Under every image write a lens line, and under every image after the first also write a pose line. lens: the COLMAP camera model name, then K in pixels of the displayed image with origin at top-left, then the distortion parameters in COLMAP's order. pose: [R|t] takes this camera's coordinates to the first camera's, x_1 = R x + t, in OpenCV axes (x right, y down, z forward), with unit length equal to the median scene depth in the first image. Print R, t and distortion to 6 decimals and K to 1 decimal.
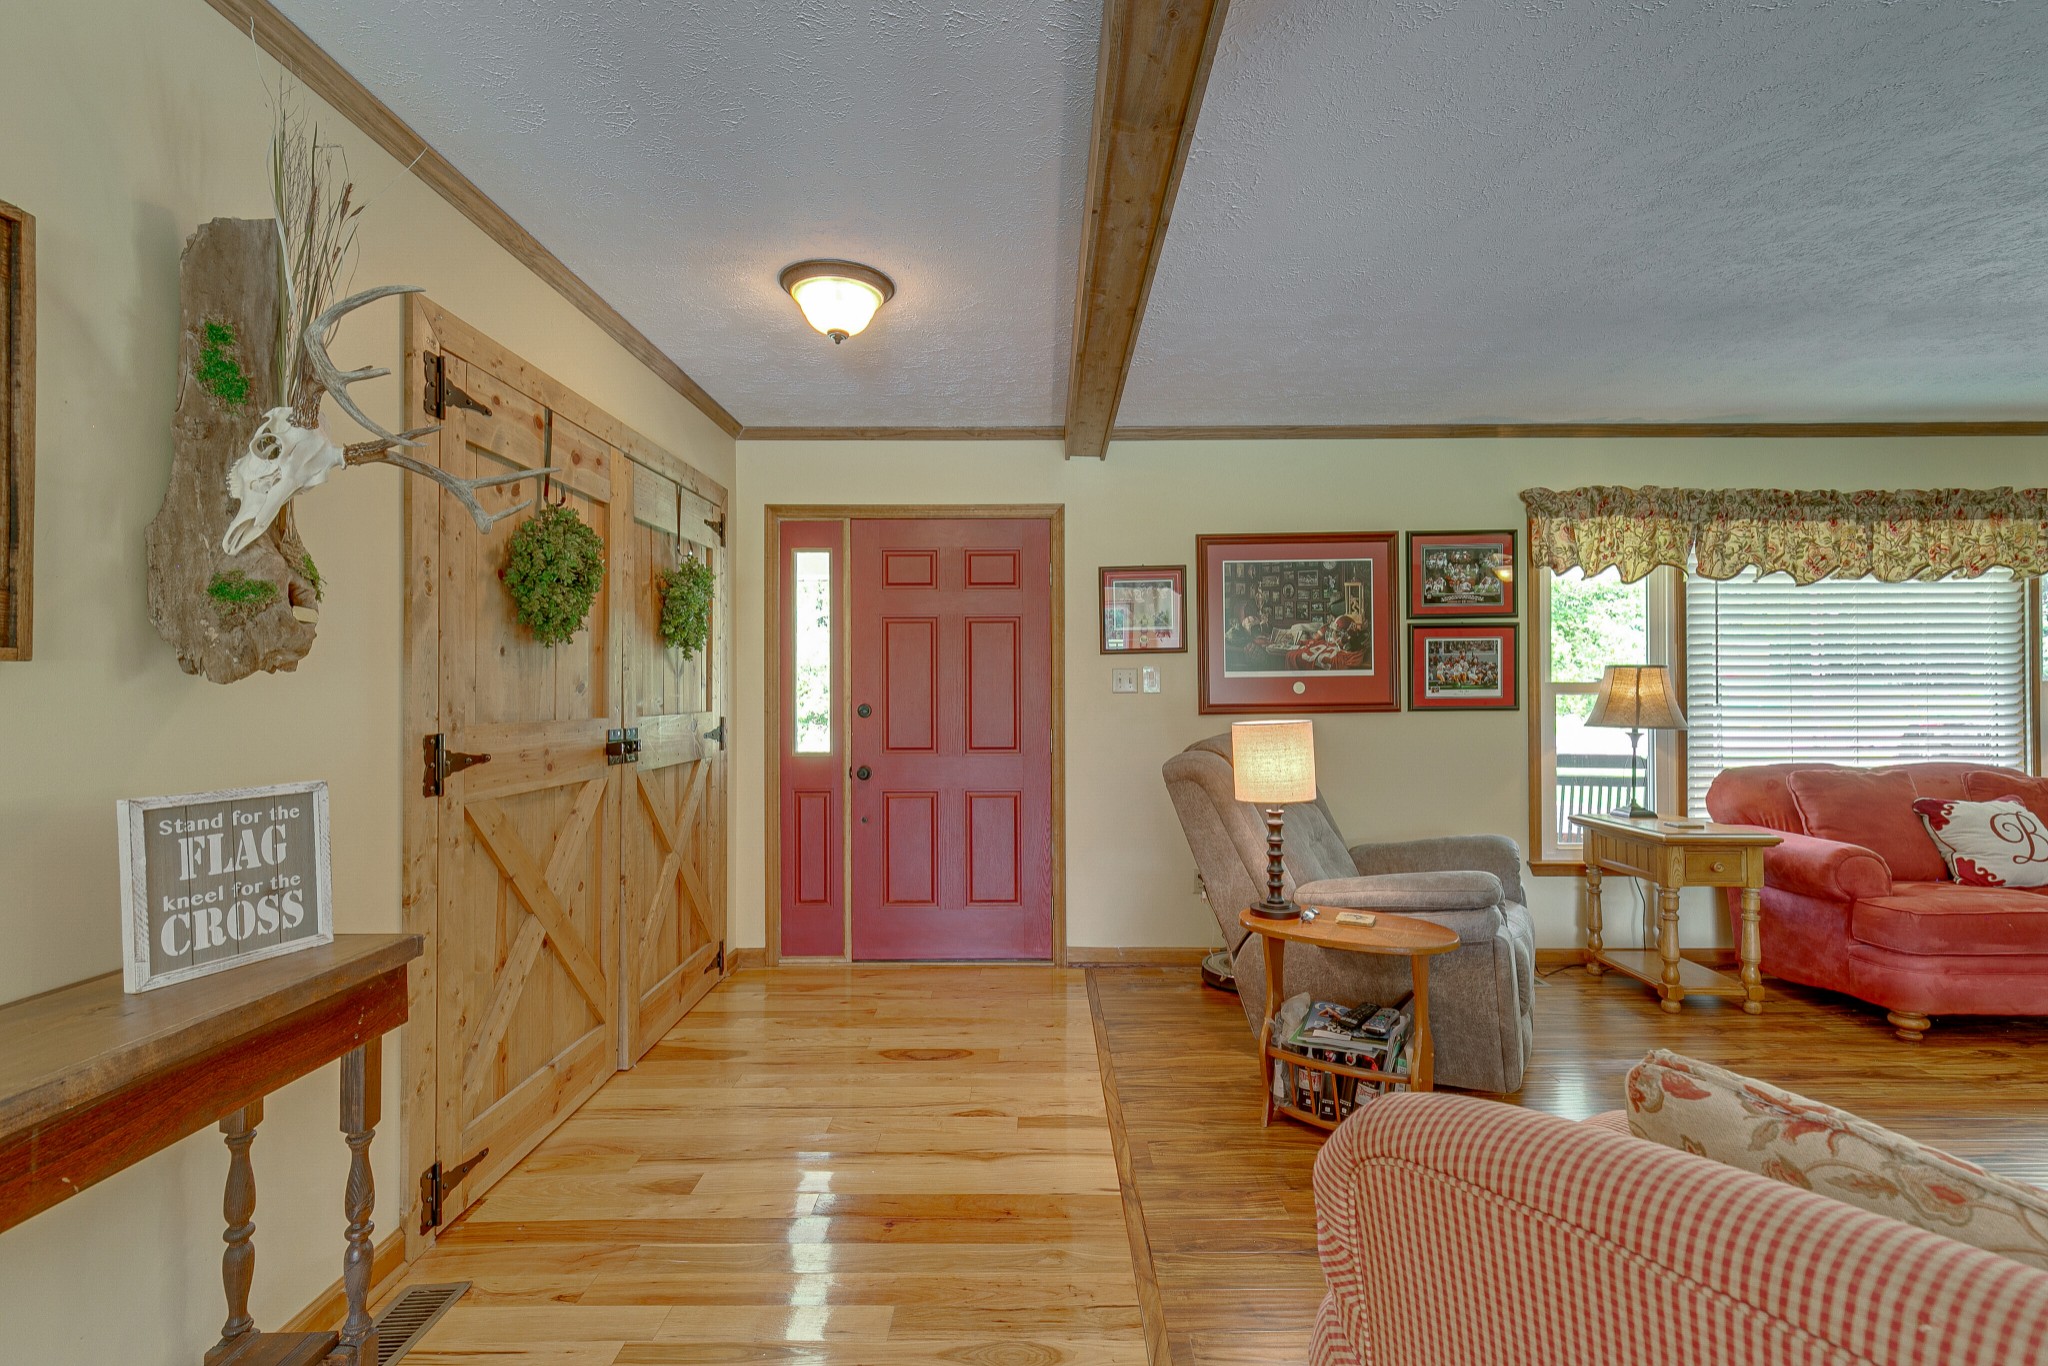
lens RADIAL K [[933.2, 0, 1020.7], [0, 933.2, 682.8], [0, 0, 1]] dist [0.013005, -0.003157]
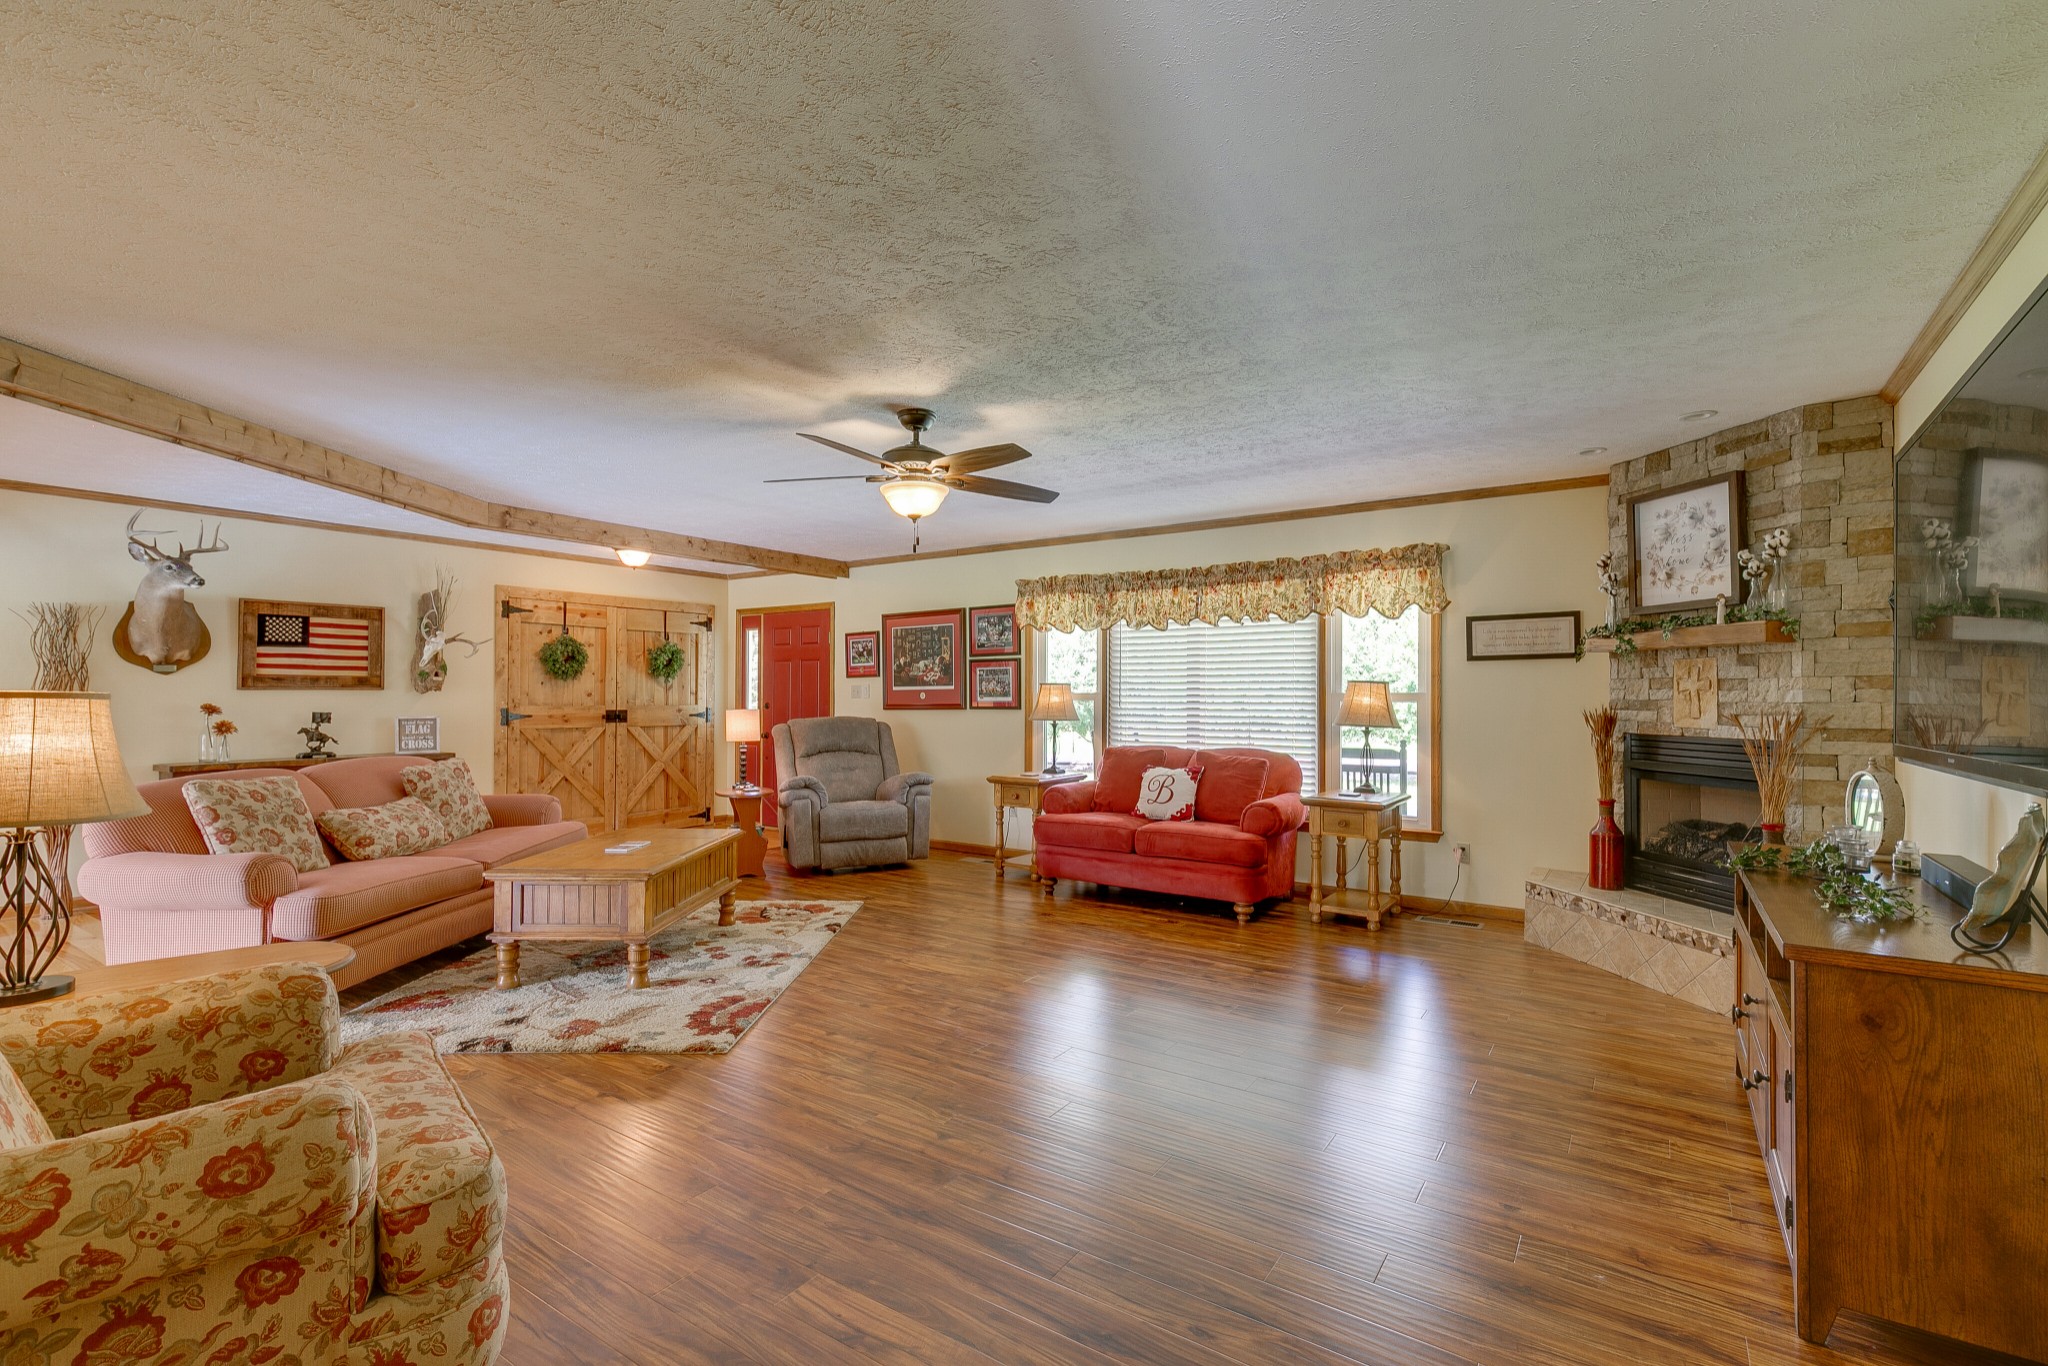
lens RADIAL K [[933.2, 0, 1025.0], [0, 933.2, 691.7], [0, 0, 1]] dist [0.013005, -0.003157]
pose [[0.818905, 0.001807, -0.573927, 1.543205], [0.001168, 0.999988, 0.004816, -0.011218], [0.573928, -0.004615, 0.818893, -0.392209]]
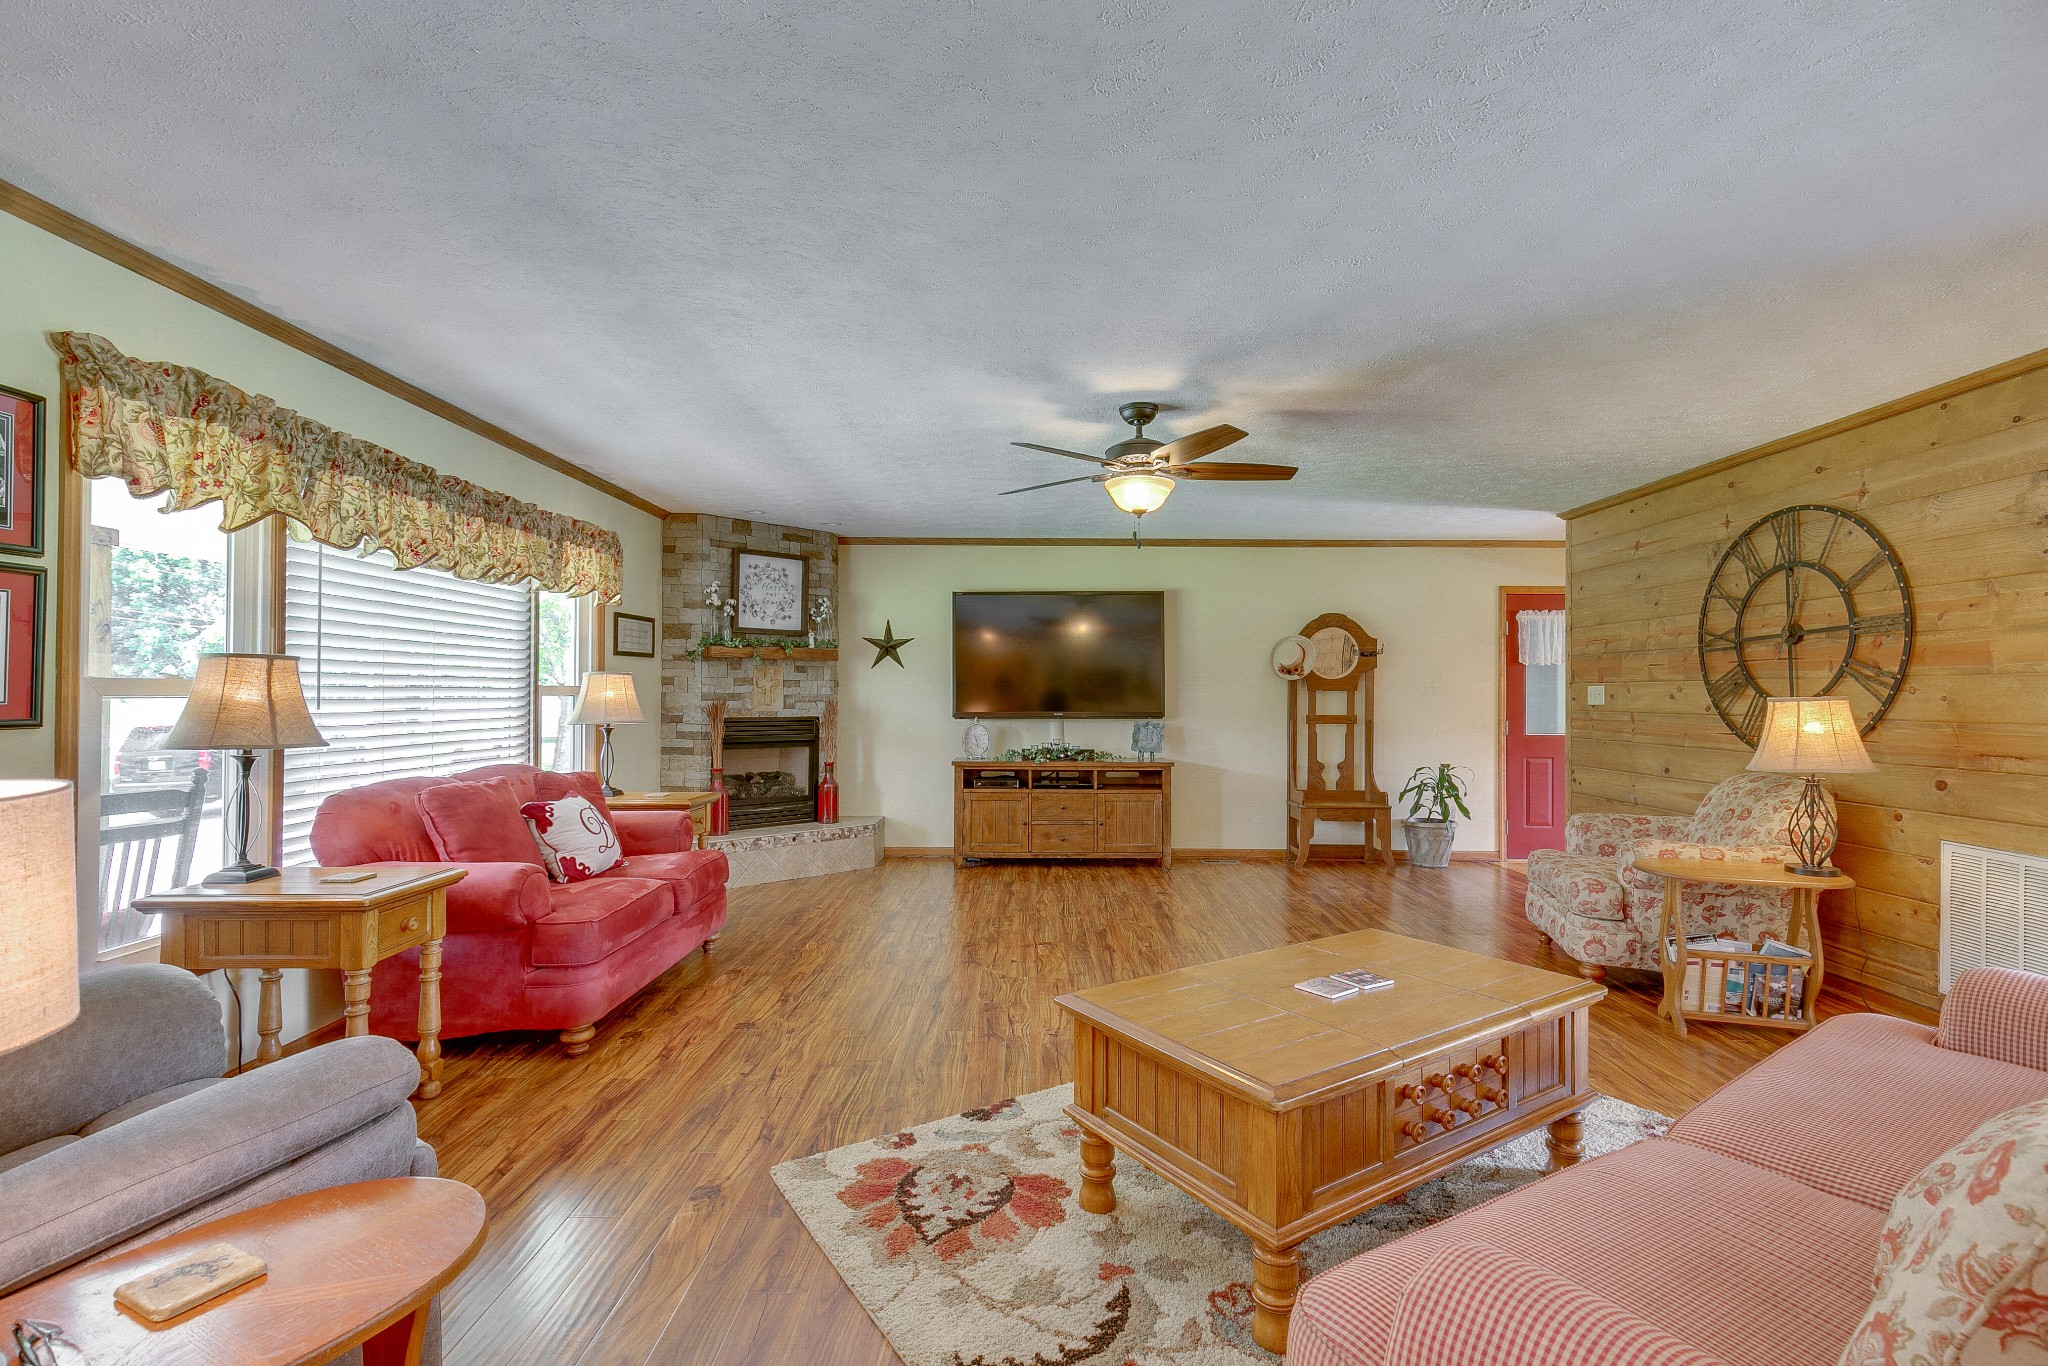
lens RADIAL K [[933.2, 0, 1044.9], [0, 933.2, 684.9], [0, 0, 1]] dist [0.013005, -0.003157]
pose [[-0.013831, 0.012065, 0.999832, -0.028164], [-0.016074, 0.999795, -0.012287, 0.002003], [-0.999775, -0.016241, -0.013634, 0.429327]]
